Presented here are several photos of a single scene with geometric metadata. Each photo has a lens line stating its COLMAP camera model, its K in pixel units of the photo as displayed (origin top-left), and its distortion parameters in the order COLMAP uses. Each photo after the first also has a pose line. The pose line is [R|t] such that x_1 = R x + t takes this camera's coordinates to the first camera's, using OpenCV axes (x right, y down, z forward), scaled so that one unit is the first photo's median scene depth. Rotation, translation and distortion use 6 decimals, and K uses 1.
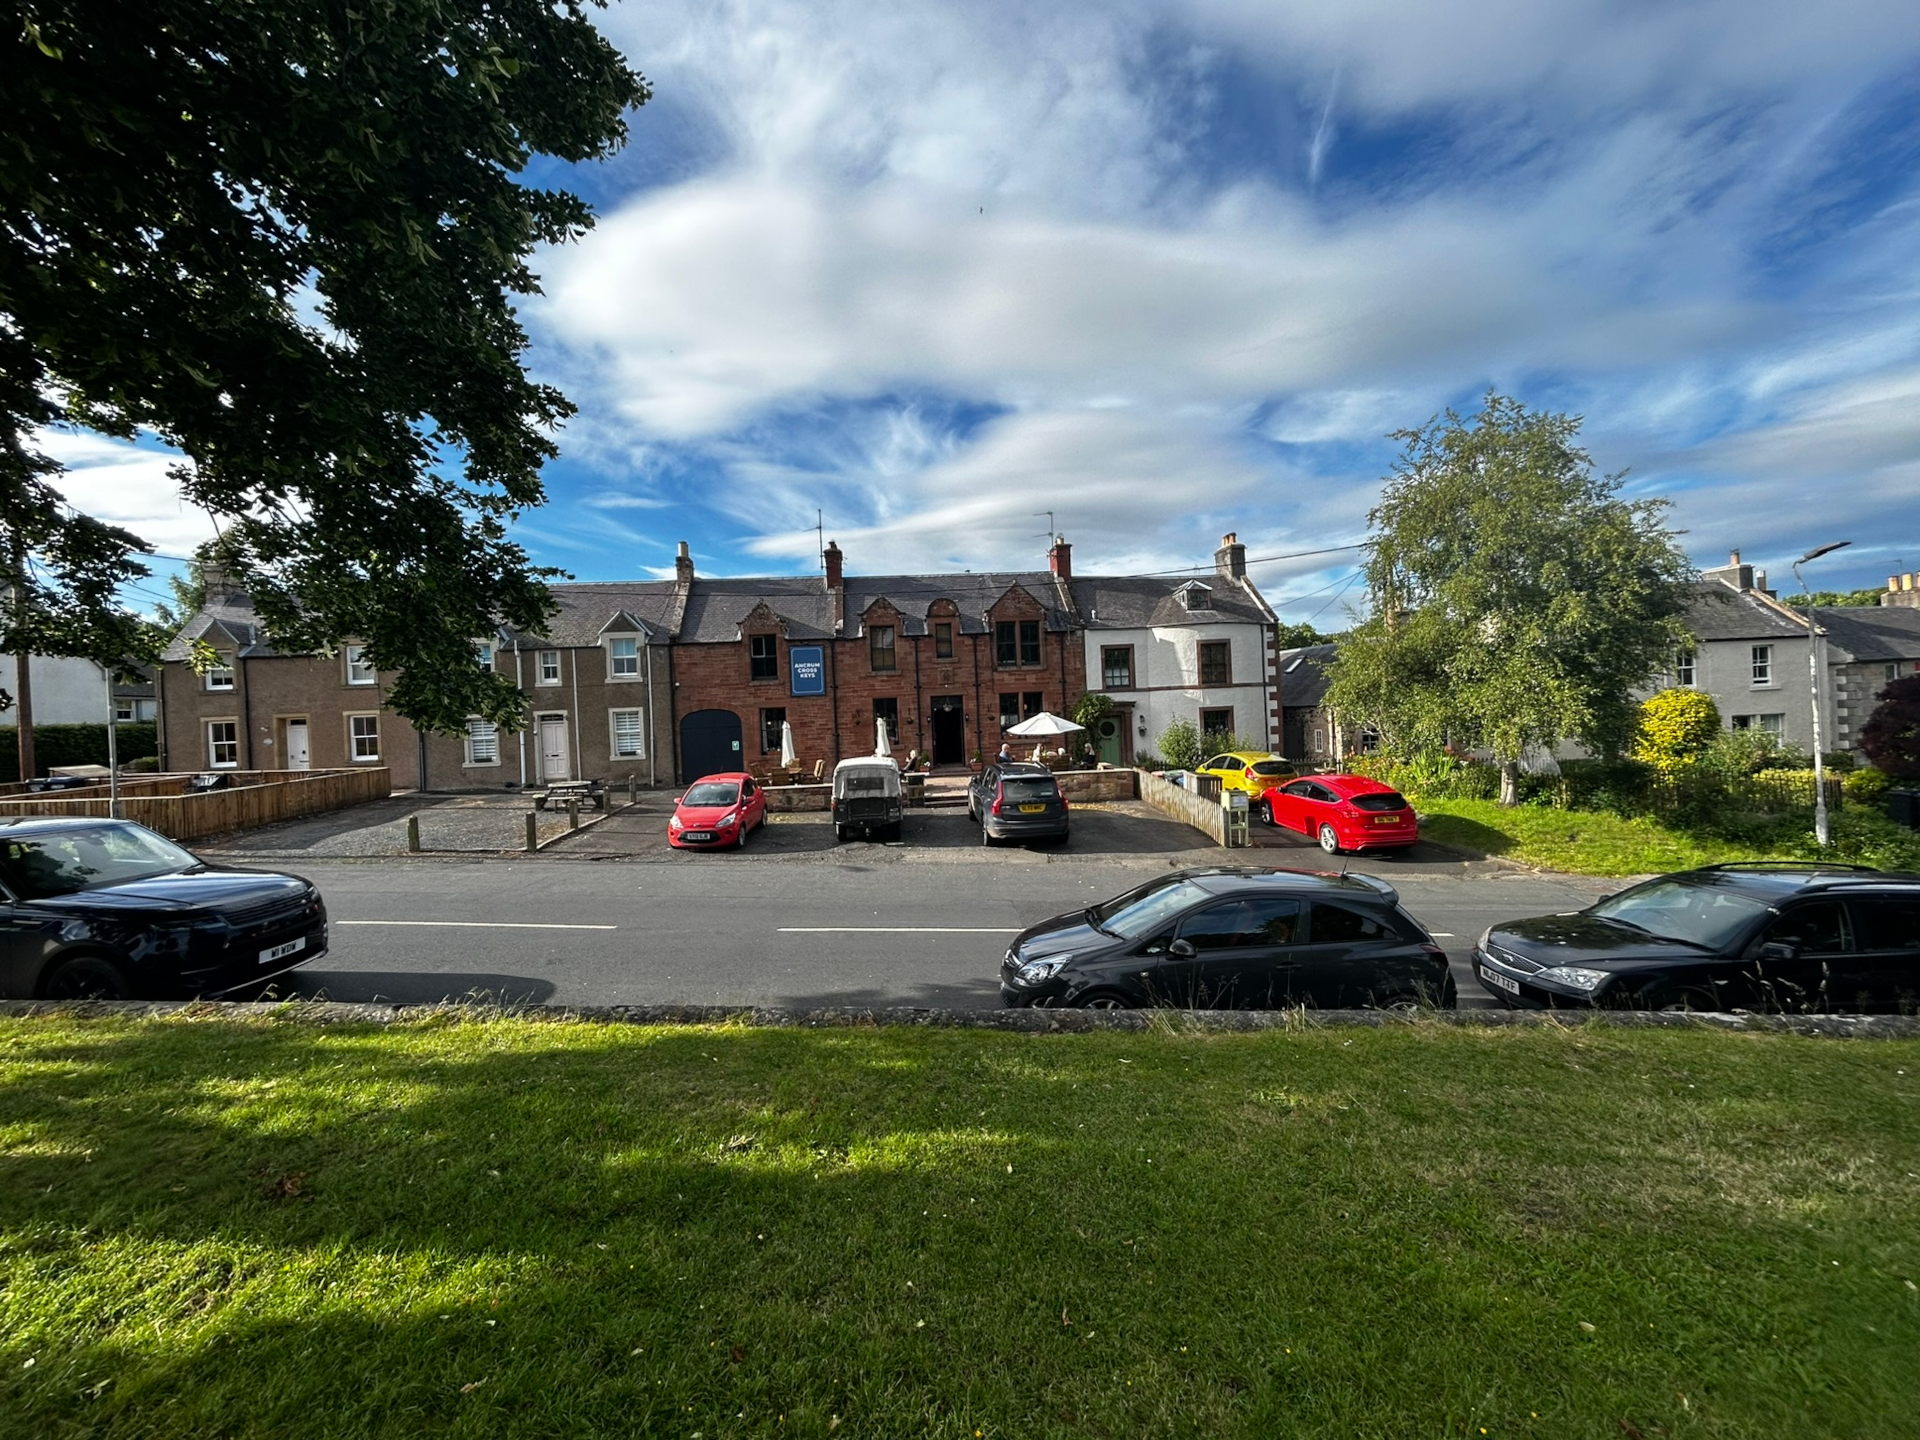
lens RADIAL K [[767.5, 0, 961.1], [0, 767.5, 718.1], [0, 0, 1]] dist [0.000381, -0.000541]
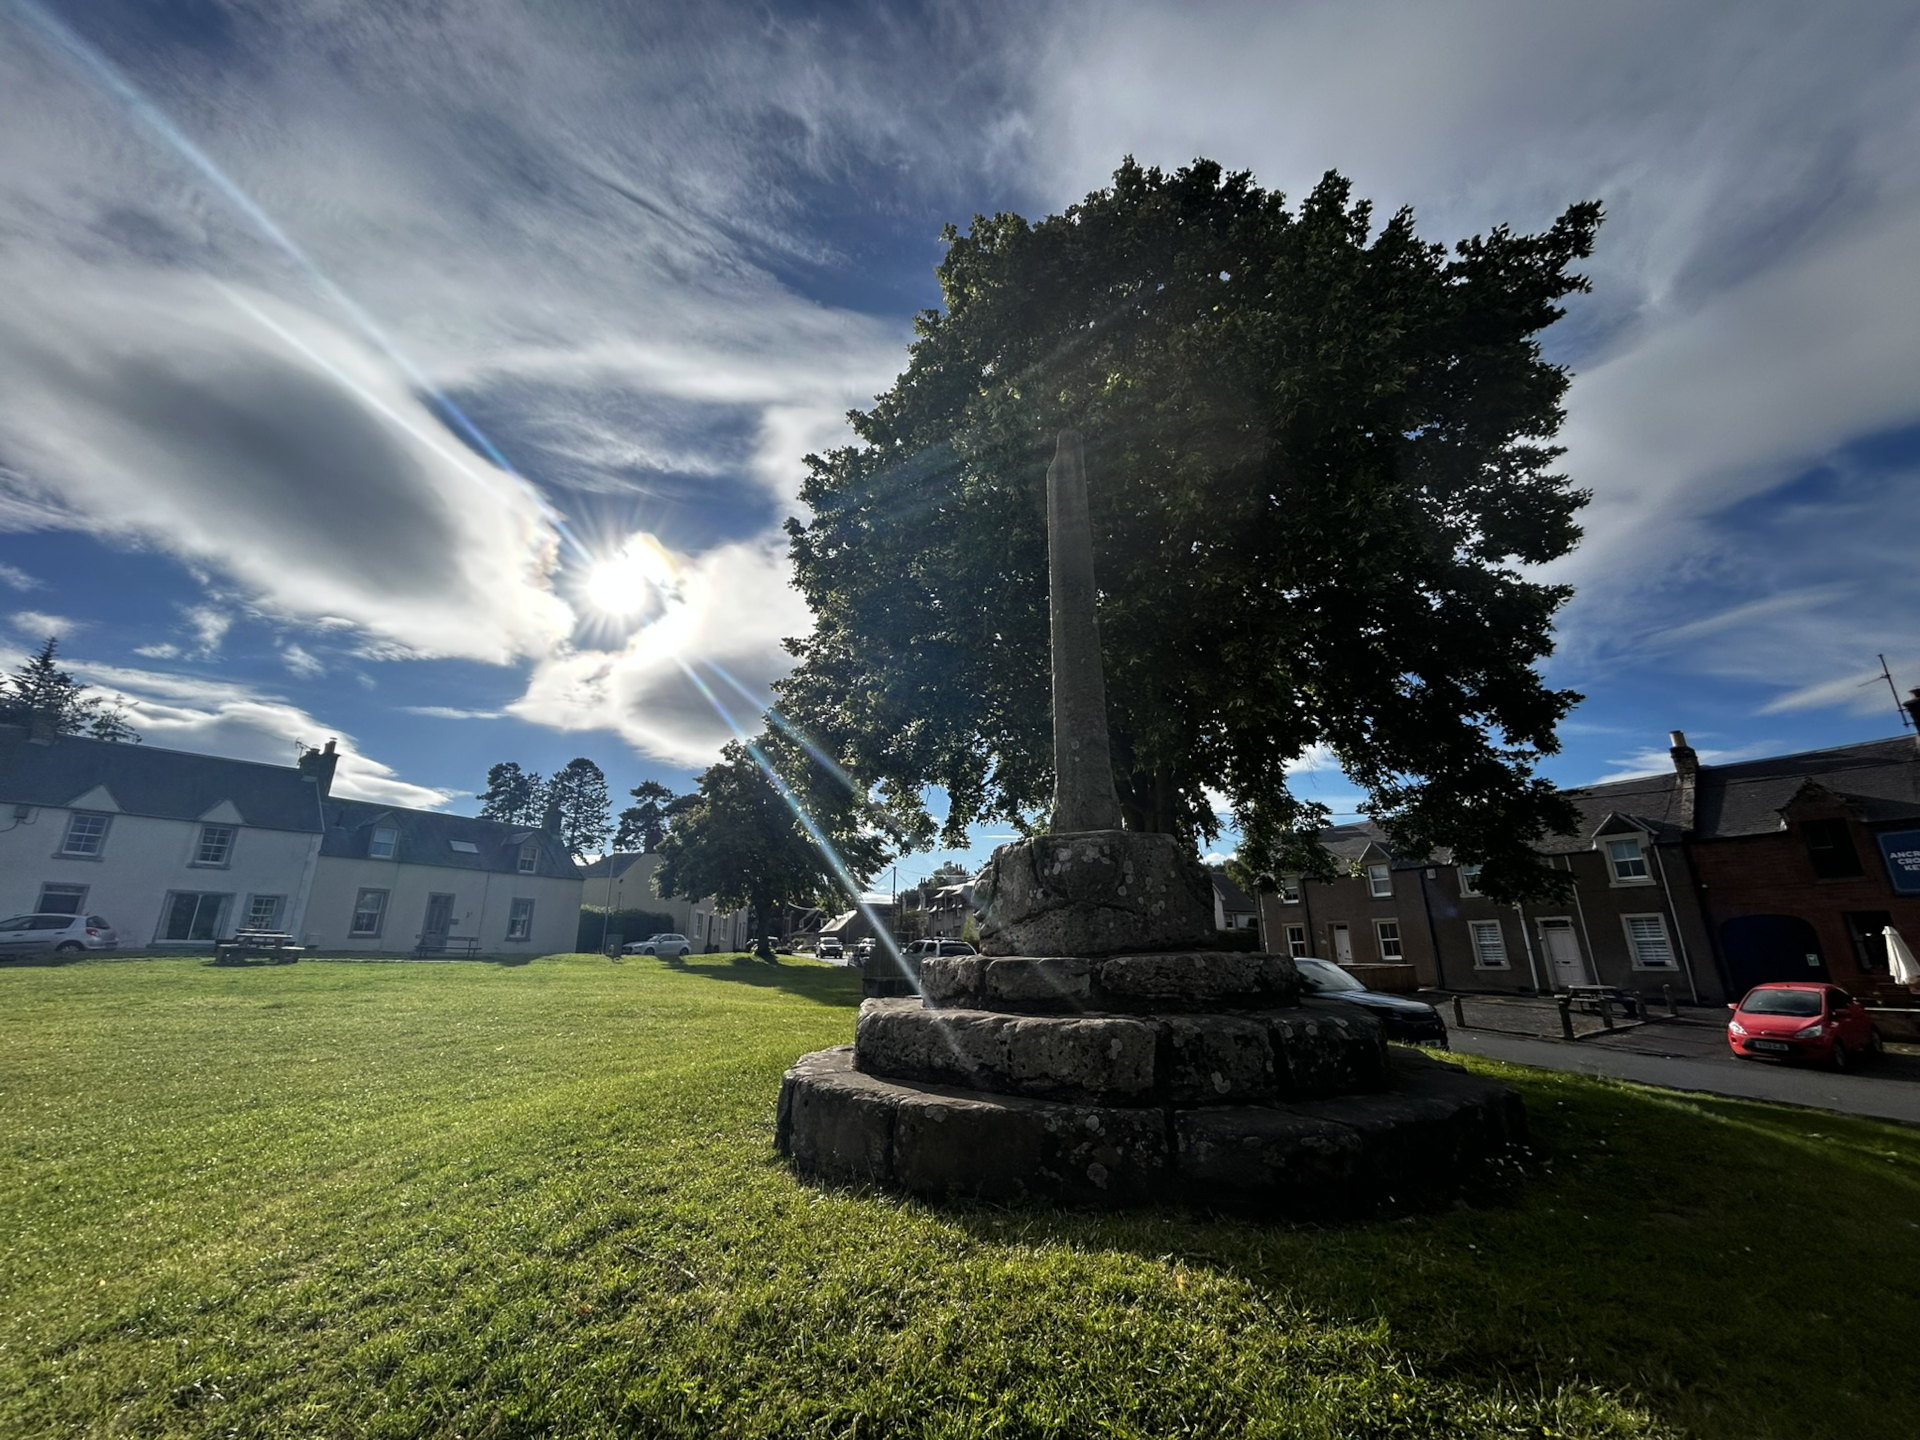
lens RADIAL K [[767.5, 0, 960.0], [0, 767.5, 714.8], [0, 0, 1]] dist [0.000381, -0.000541]
pose [[0.443678, -0.232366, -0.865538, 0.071220], [-0.021920, 0.962699, -0.269686, 0.024752], [0.895918, 0.138626, 0.422035, -0.195908]]
